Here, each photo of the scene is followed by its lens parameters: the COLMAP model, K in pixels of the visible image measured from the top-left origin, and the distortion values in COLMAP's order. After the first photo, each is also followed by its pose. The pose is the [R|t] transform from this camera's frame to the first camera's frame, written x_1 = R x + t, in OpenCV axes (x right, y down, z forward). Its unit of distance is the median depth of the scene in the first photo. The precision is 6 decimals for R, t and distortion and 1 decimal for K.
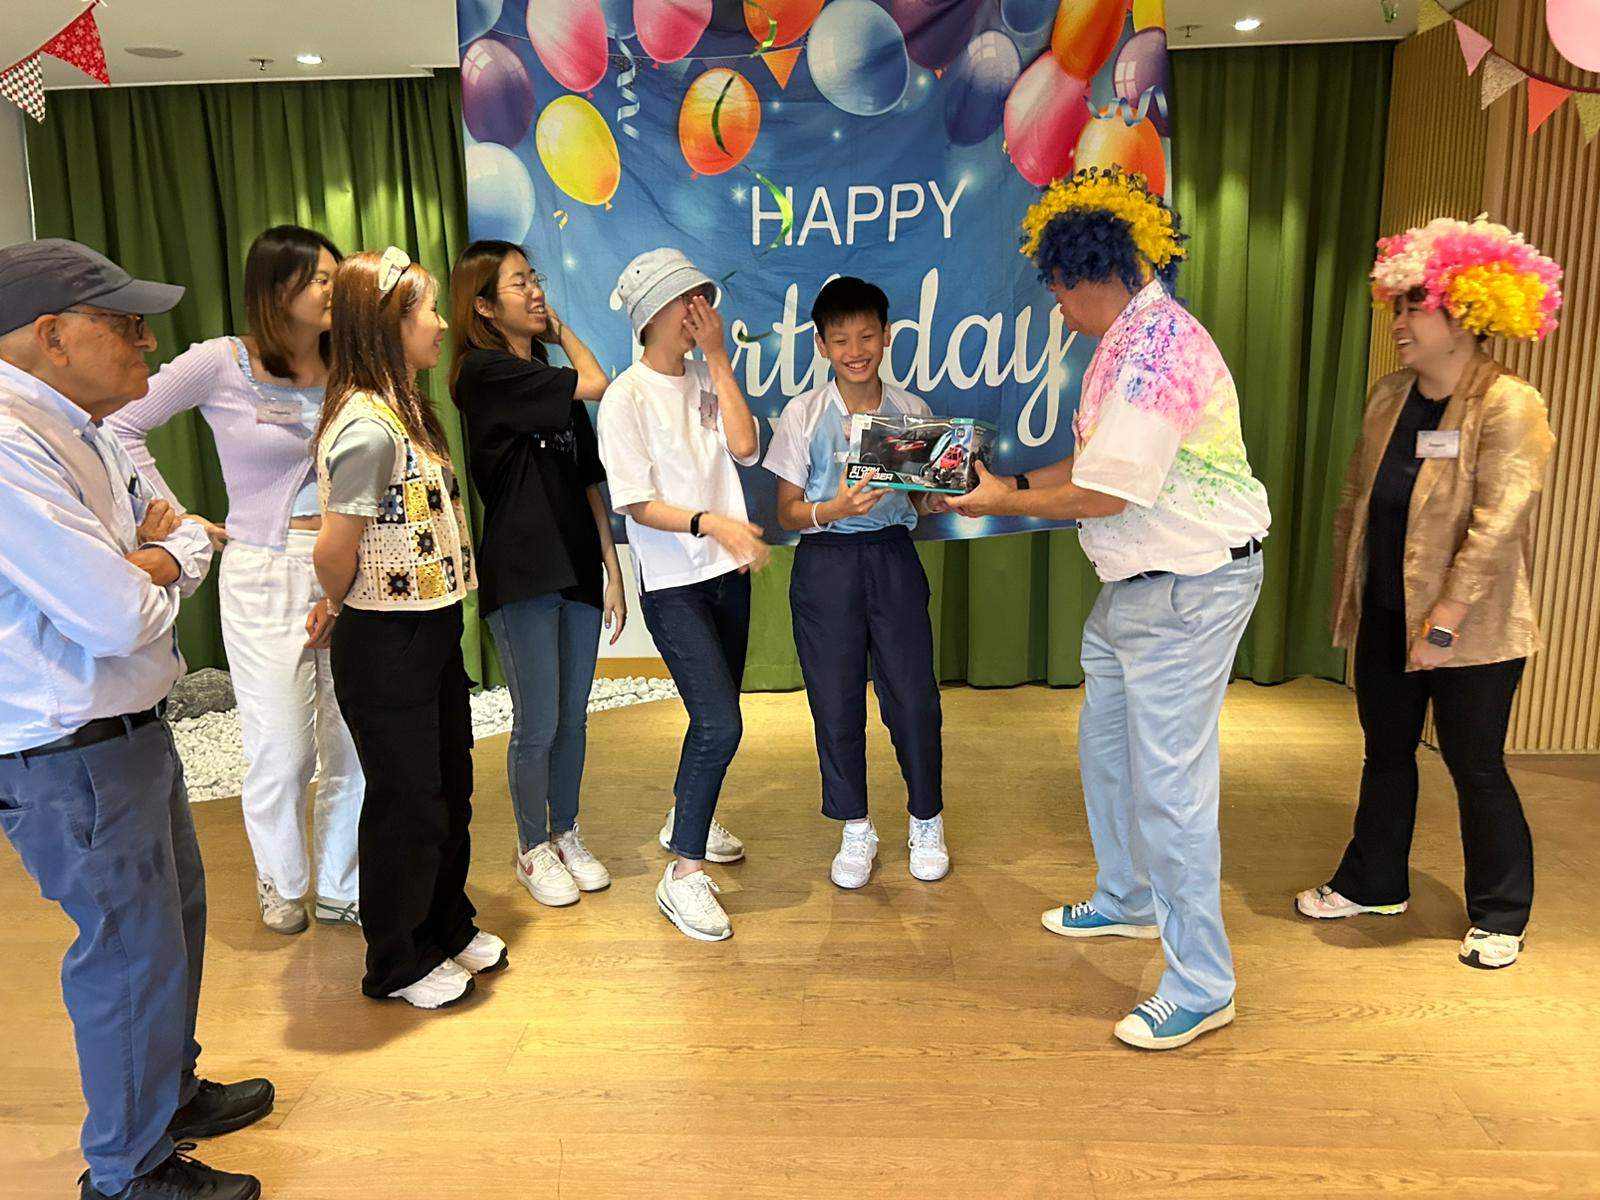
lens RADIAL K [[1221.8, 0, 802.4], [0, 1221.8, 601.4], [0, 0, 1]] dist [0.032748, -0.049866]
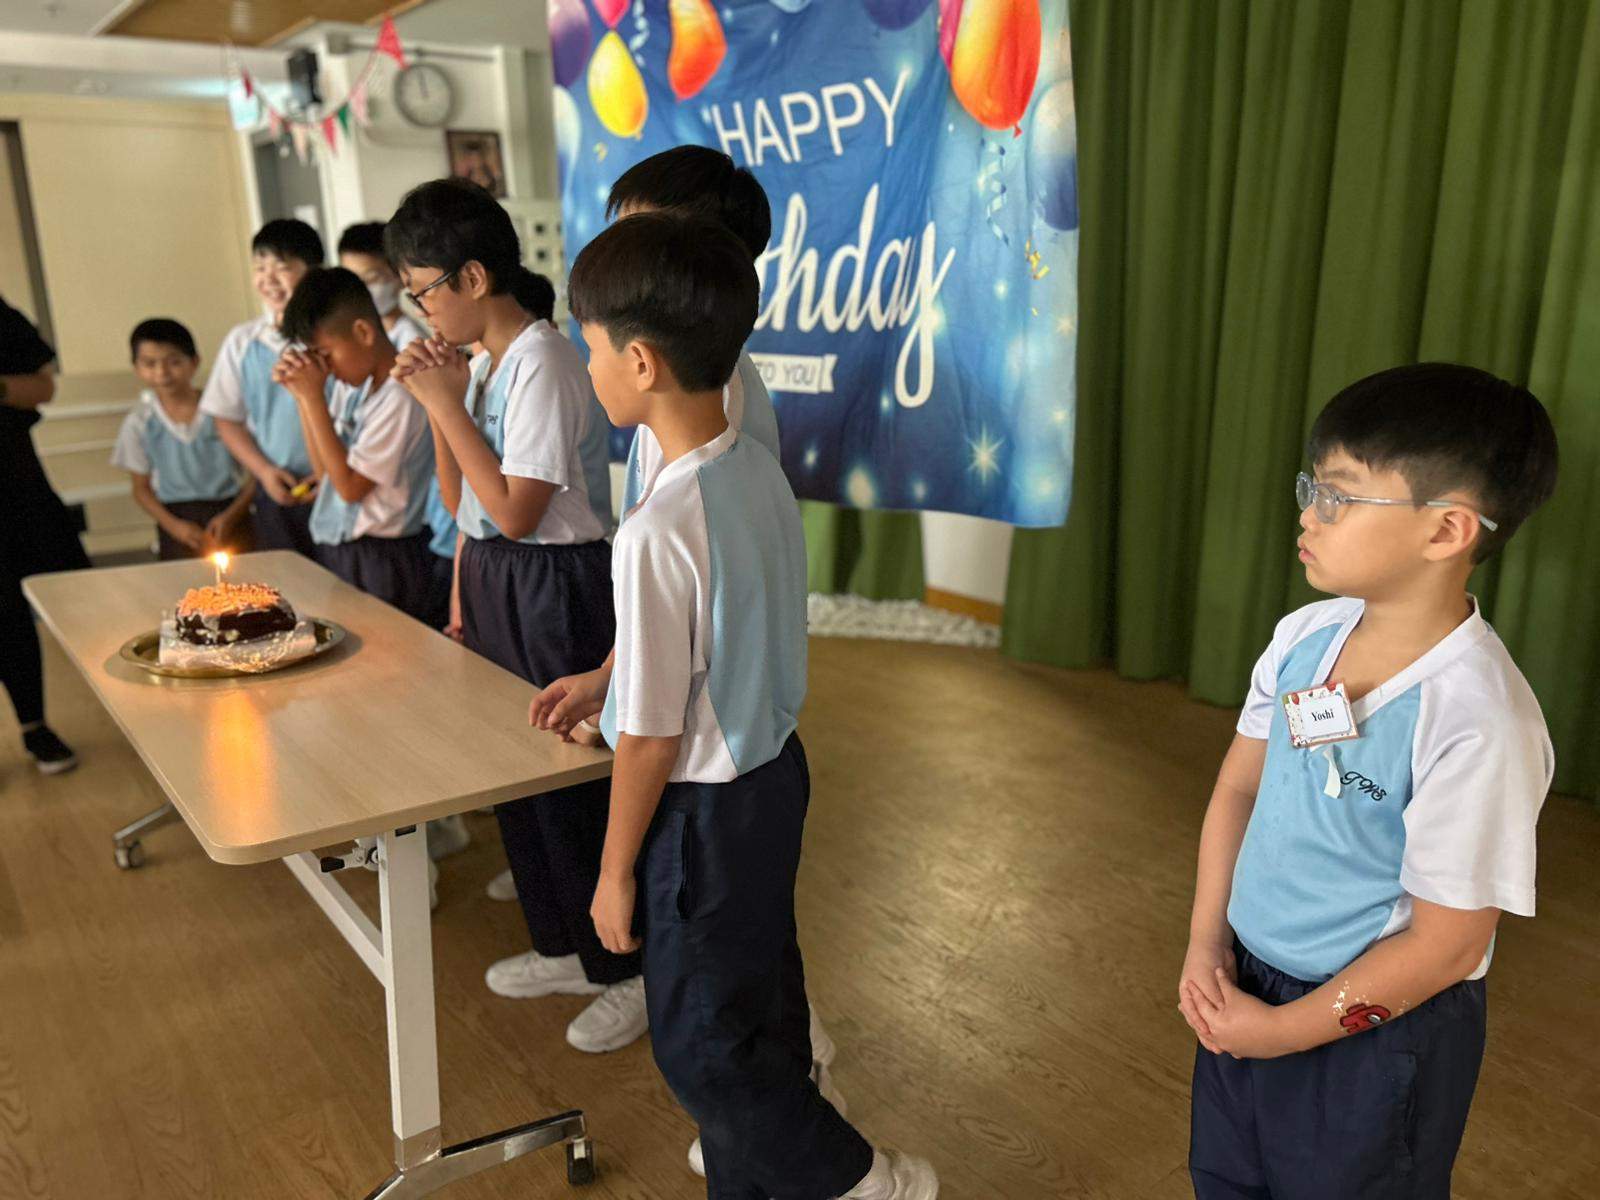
lens RADIAL K [[1221.8, 0, 807.7], [0, 1221.8, 594.0], [0, 0, 1]] dist [0.032748, -0.049866]
pose [[0.648487, 0.203440, -0.733537, 0.789357], [-0.154084, 0.978760, 0.135232, -0.107787], [0.745468, 0.025330, 0.666060, 0.432638]]
